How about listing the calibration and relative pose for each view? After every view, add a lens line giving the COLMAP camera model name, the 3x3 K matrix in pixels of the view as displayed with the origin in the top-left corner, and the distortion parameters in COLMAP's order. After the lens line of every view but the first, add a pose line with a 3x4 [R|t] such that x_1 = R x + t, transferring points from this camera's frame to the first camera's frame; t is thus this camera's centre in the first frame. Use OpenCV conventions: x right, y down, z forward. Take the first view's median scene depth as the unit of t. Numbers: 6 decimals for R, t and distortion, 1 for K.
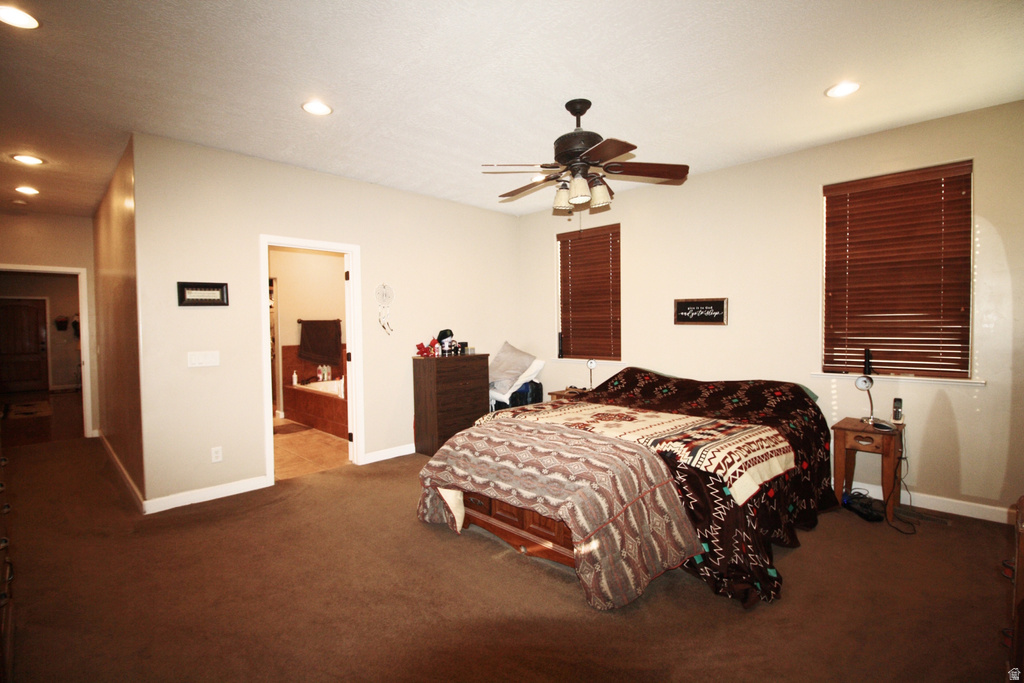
lens RADIAL K [[476.9, 0, 512.0], [0, 476.9, 341.5], [0, 0, 1]] dist [0.002040, -0.010004]
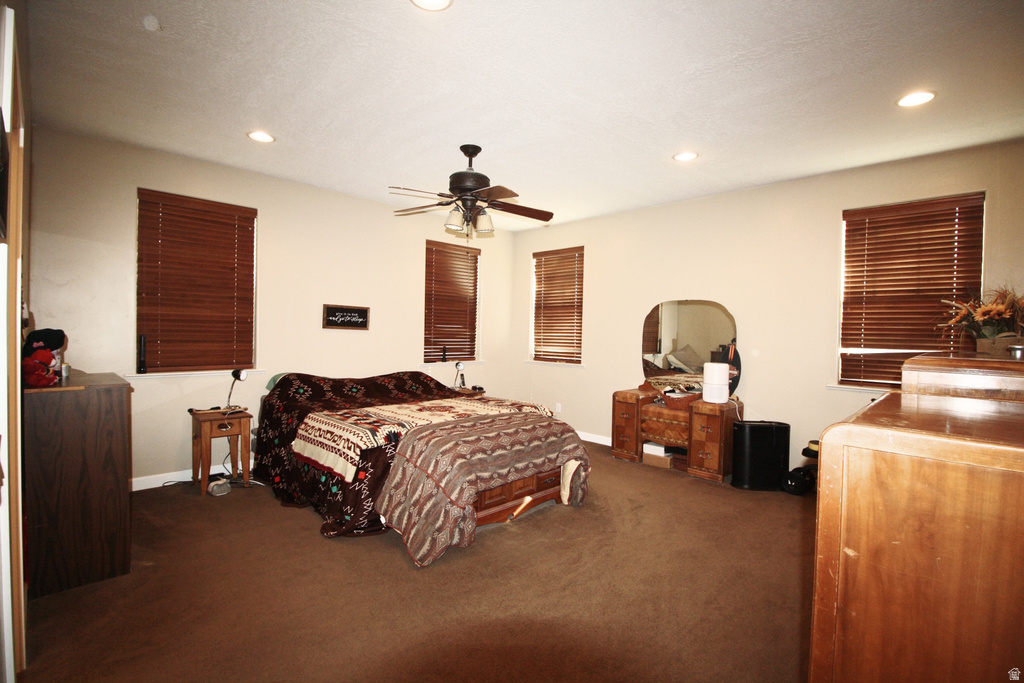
lens RADIAL K [[476.9, 0, 512.0], [0, 476.9, 341.5], [0, 0, 1]] dist [0.002040, -0.010004]
pose [[0.020608, -0.012612, 0.999708, -0.896010], [0.013293, 0.999835, 0.012340, -0.018503], [-0.999699, 0.013035, 0.020773, 0.731846]]
